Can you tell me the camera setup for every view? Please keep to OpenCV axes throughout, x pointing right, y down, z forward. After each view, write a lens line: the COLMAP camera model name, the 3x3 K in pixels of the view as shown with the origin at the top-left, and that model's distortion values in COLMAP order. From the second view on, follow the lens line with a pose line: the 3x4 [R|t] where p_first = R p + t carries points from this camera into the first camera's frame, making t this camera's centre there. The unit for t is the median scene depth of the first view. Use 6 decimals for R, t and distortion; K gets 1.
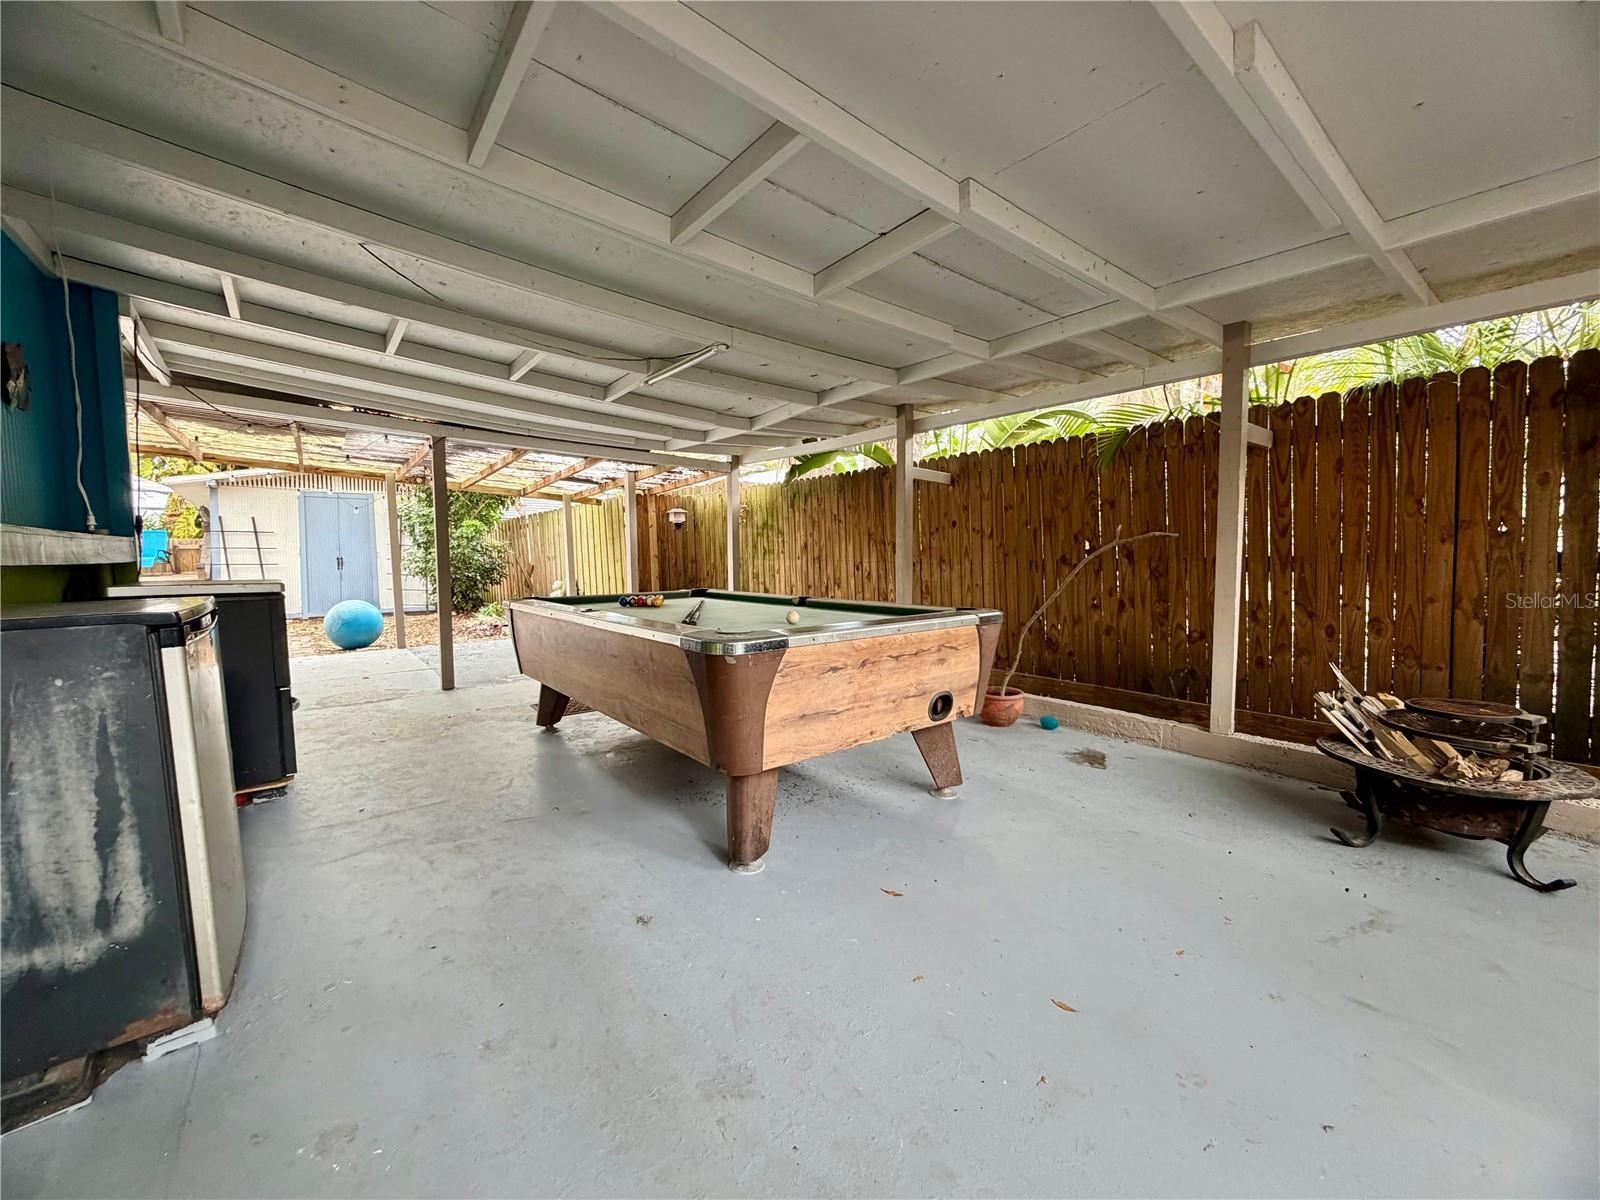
lens RADIAL K [[638.1, 0, 794.8], [0, 638.1, 604.8], [0, 0, 1]] dist [-0.000937, 0.000002]
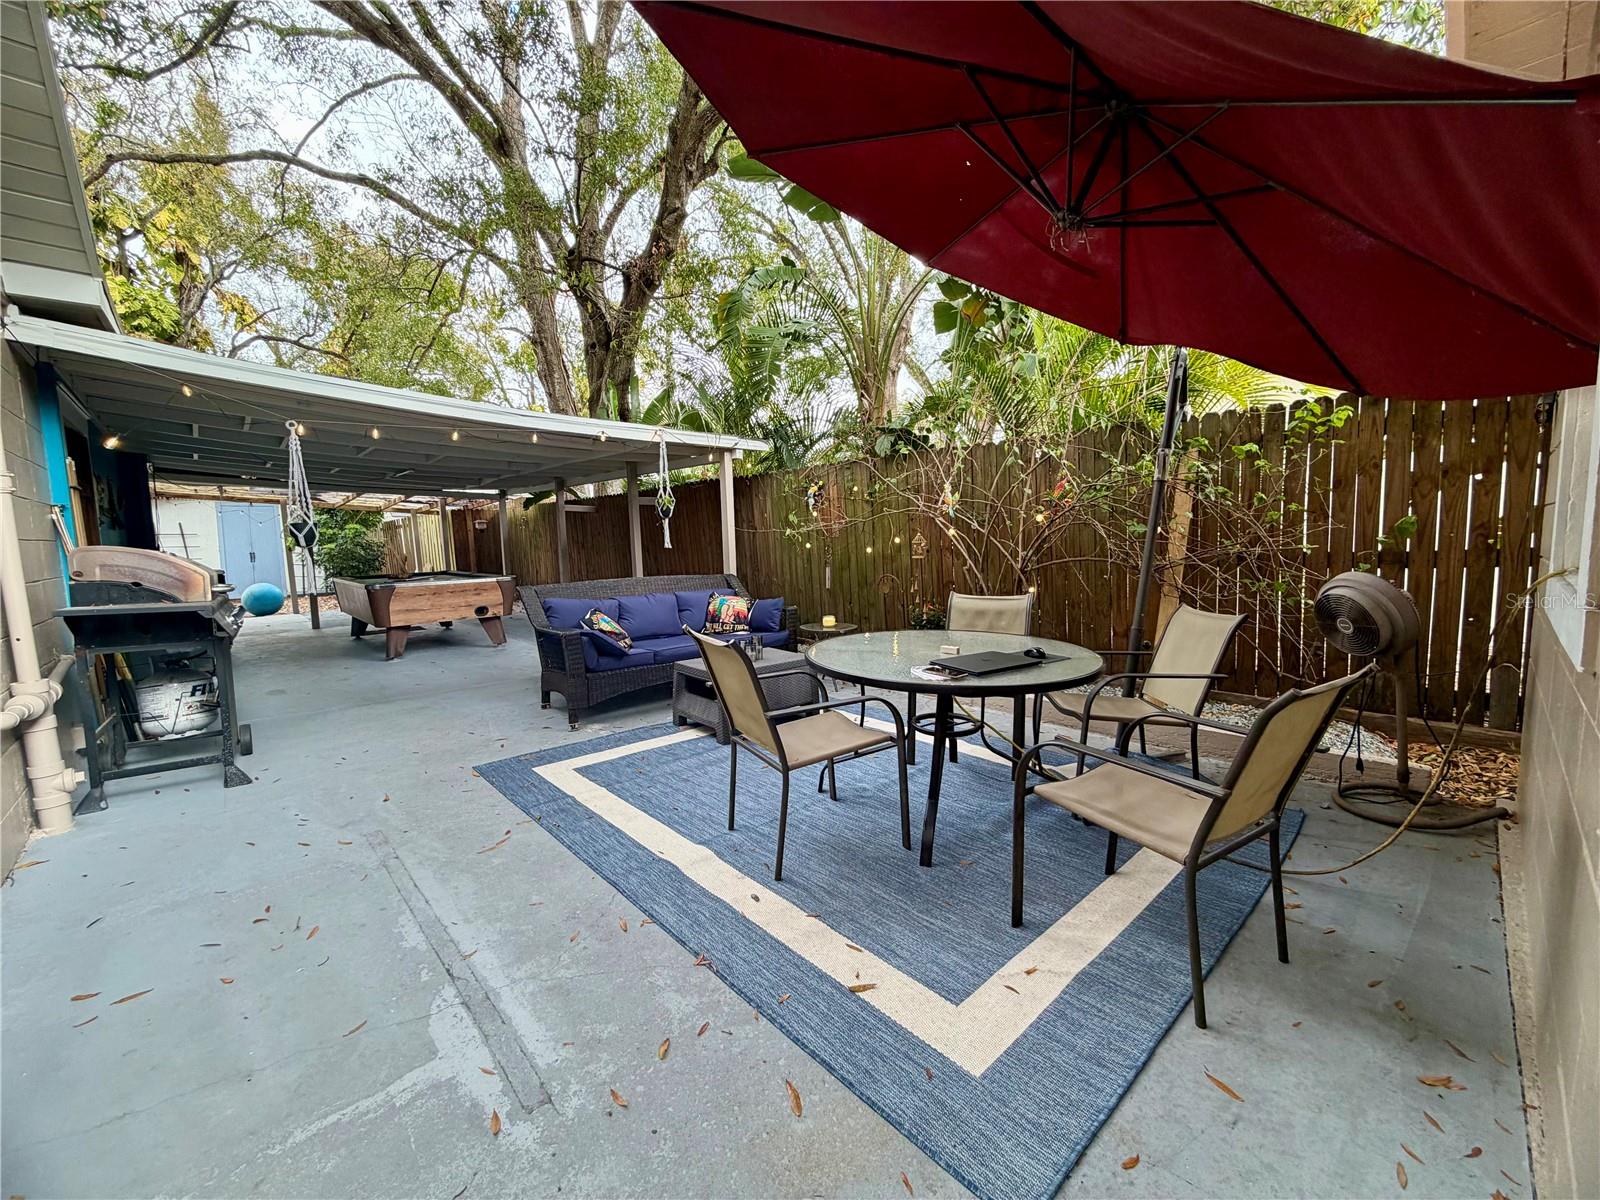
lens RADIAL K [[638.1, 0, 797.2], [0, 638.1, 604.3], [0, 0, 1]] dist [-0.000937, 0.000002]
pose [[0.996247, -0.027405, 0.082107, 0.467209], [0.024769, 0.999150, 0.032962, 0.024309], [-0.082941, -0.030804, 0.996078, -0.644362]]
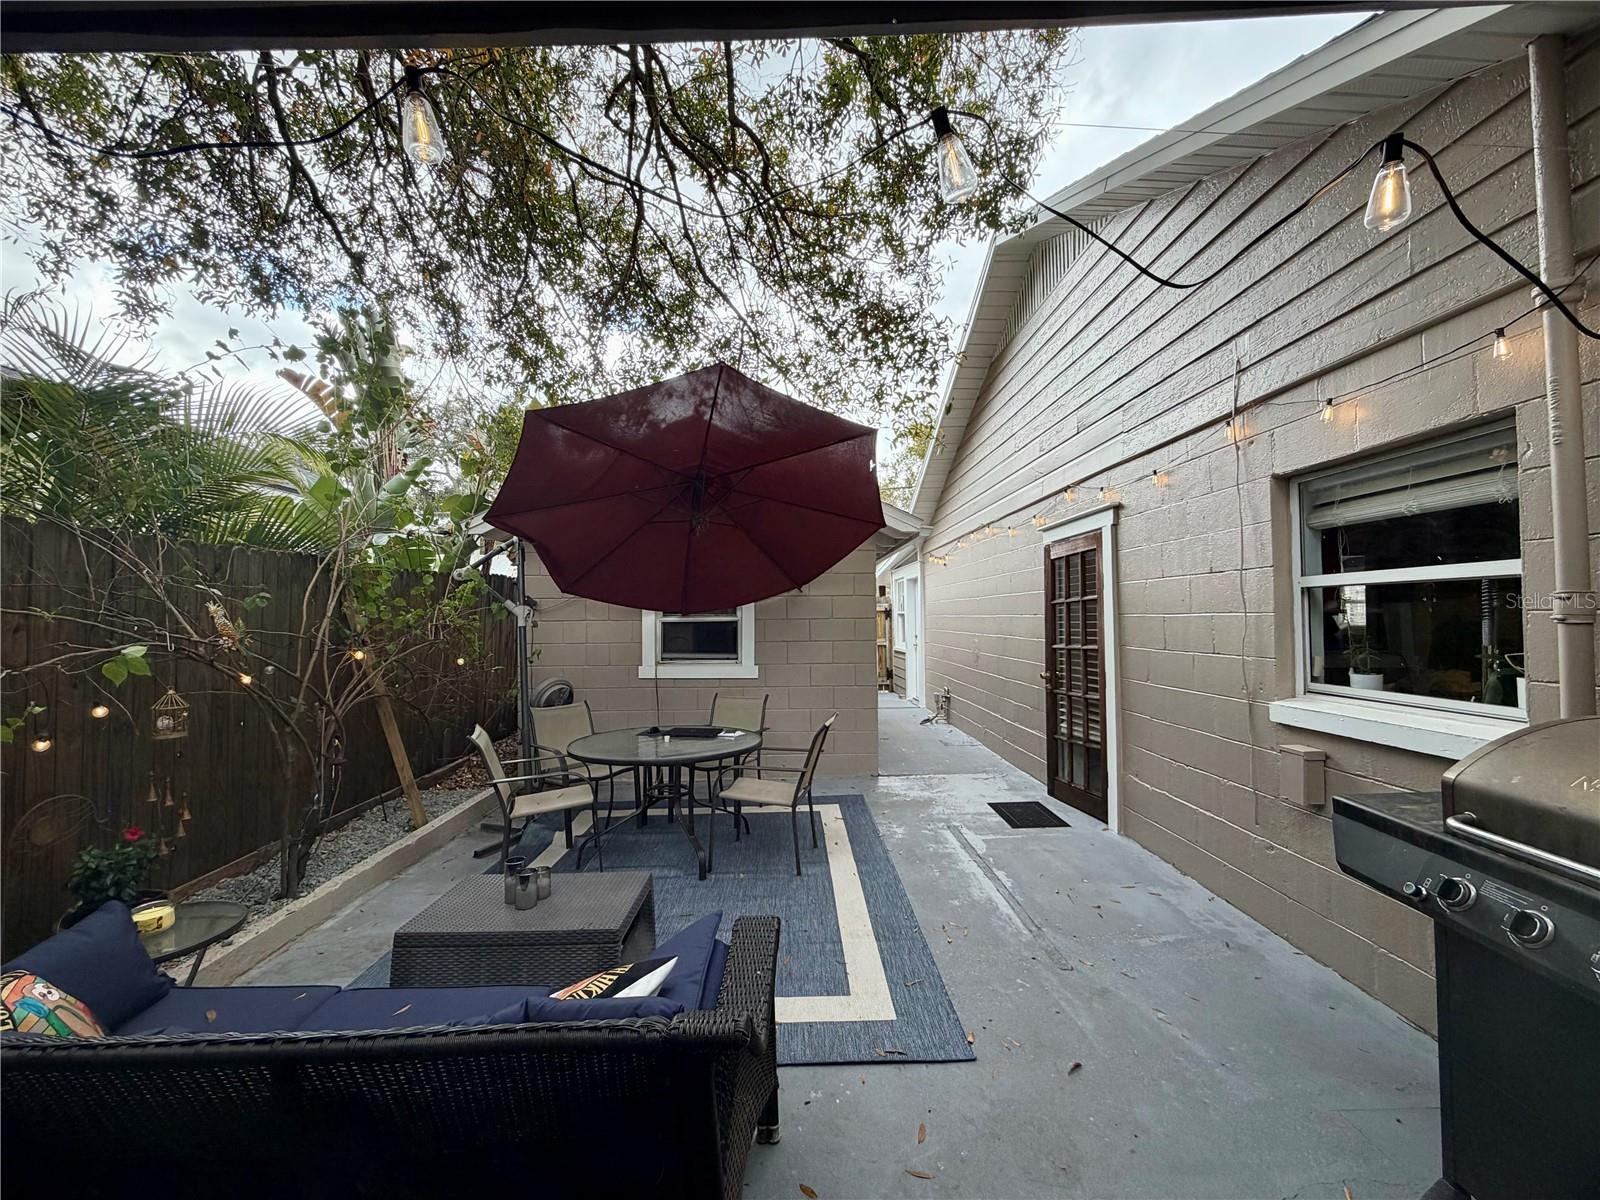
lens RADIAL K [[638.1, 0, 798.3], [0, 638.1, 603.7], [0, 0, 1]] dist [-0.000937, 0.000002]
pose [[-0.803267, 0.022321, 0.595201, 0.160839], [0.055327, 0.997773, 0.037250, -0.066414], [-0.593044, 0.062853, -0.802713, 0.087217]]
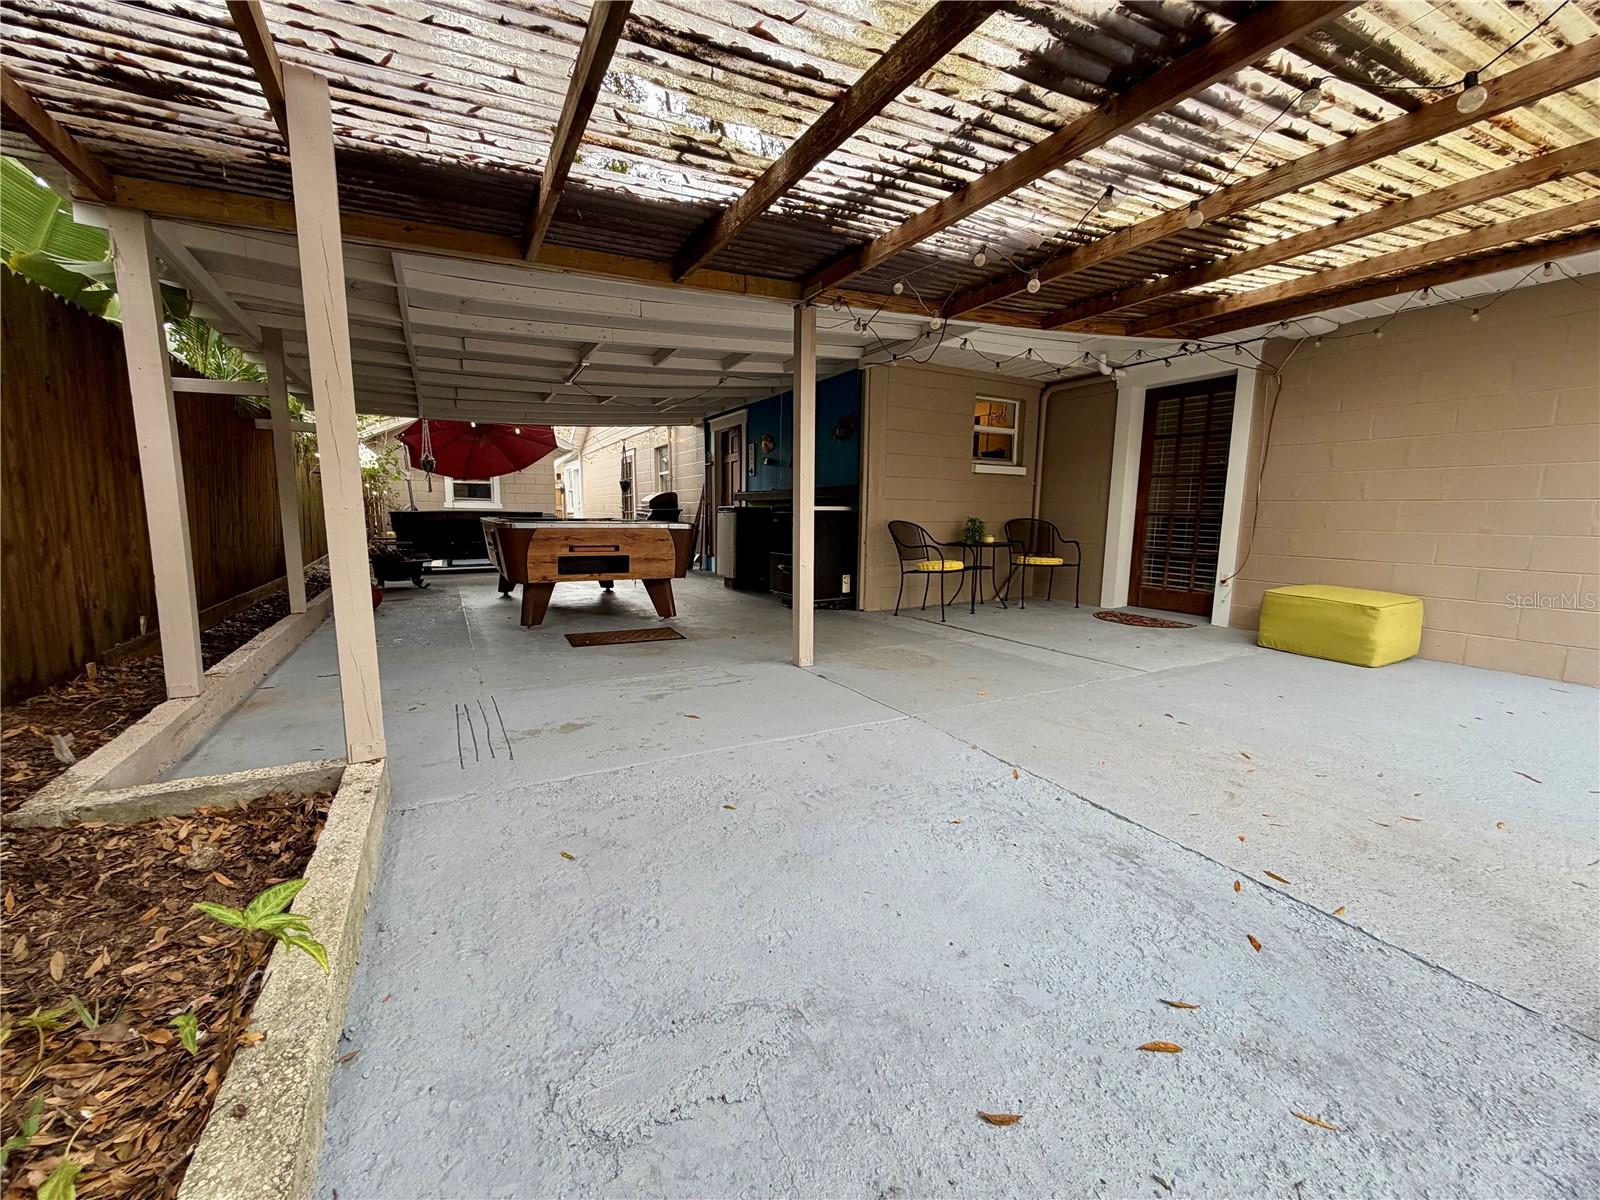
lens RADIAL K [[638.1, 0, 796.3], [0, 638.1, 602.9], [0, 0, 1]] dist [-0.000937, 0.000002]
pose [[-0.987711, -0.027291, 0.153891, -0.445705], [0.005874, 0.977460, 0.211040, -0.065595], [-0.156182, 0.209351, -0.965287, 1.173589]]
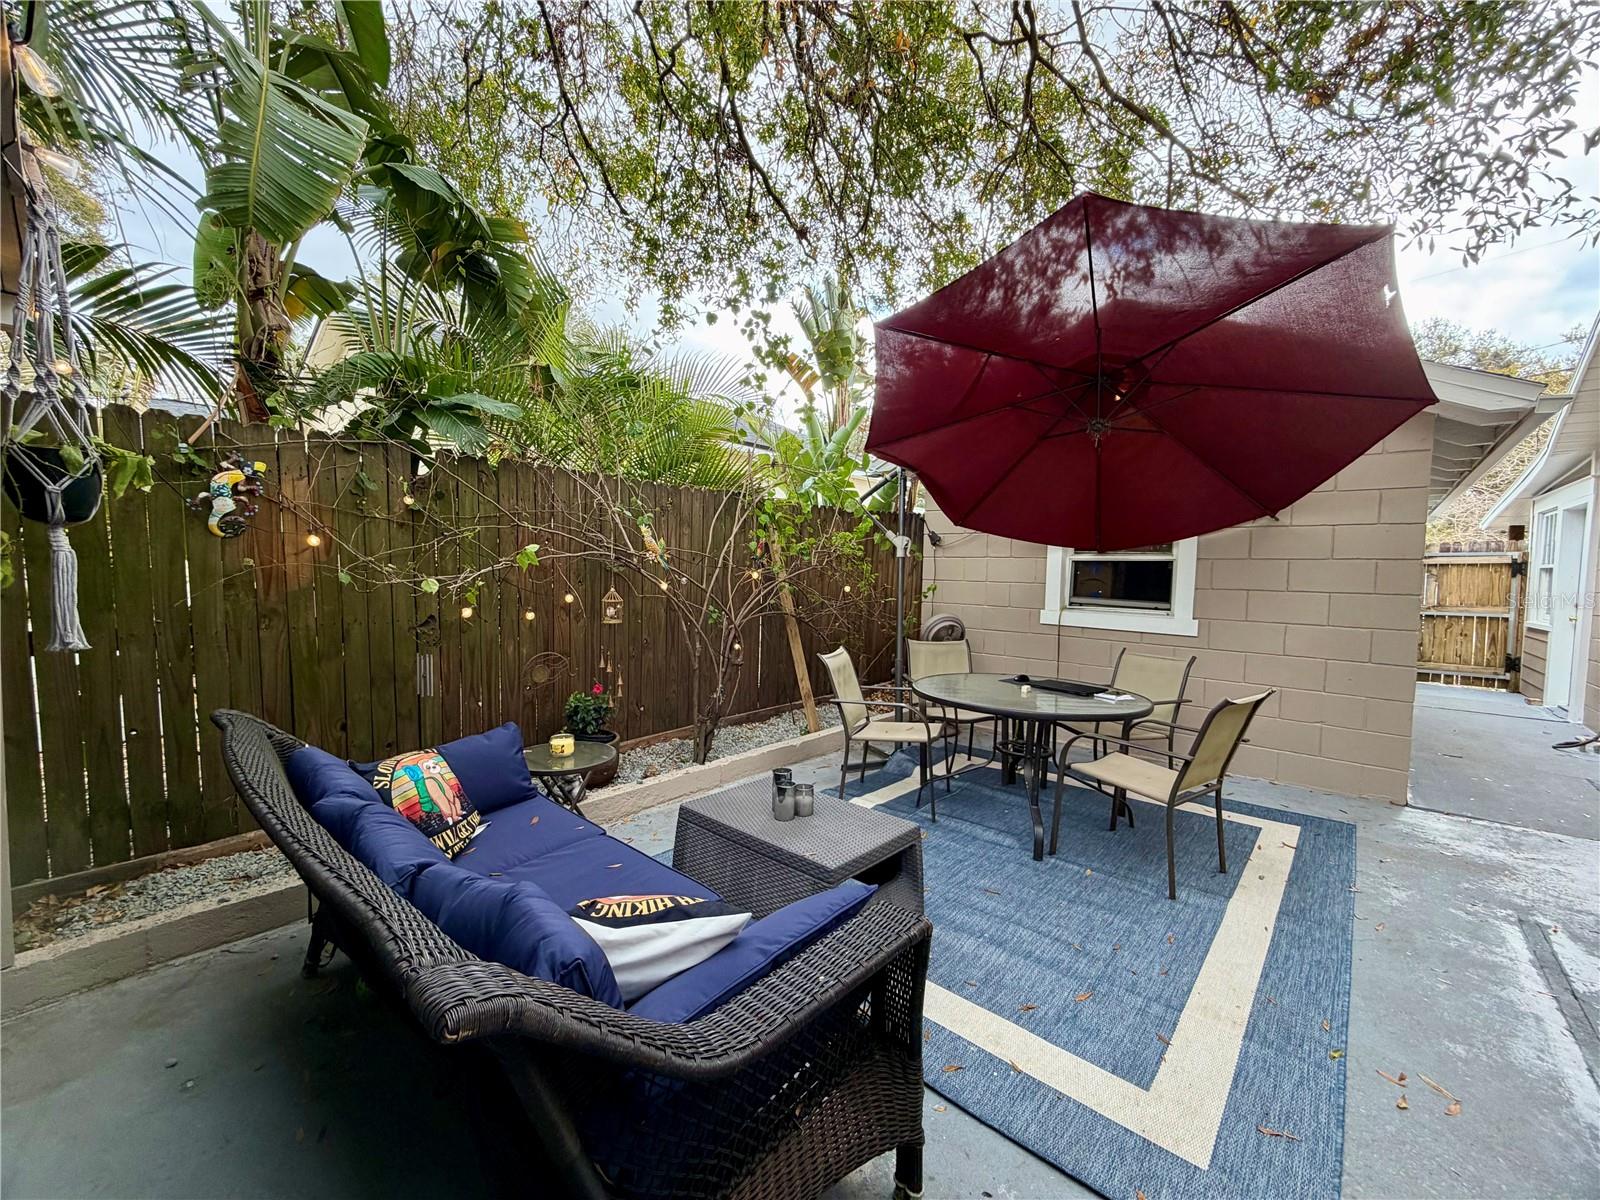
lens RADIAL K [[638.1, 0, 795.5], [0, 638.1, 604.0], [0, 0, 1]] dist [-0.000937, 0.000002]
pose [[-0.184268, -0.055906, 0.981285, 0.157089], [0.051708, 0.996447, 0.066480, -0.037557], [-0.981515, 0.062990, -0.180723, -0.034484]]
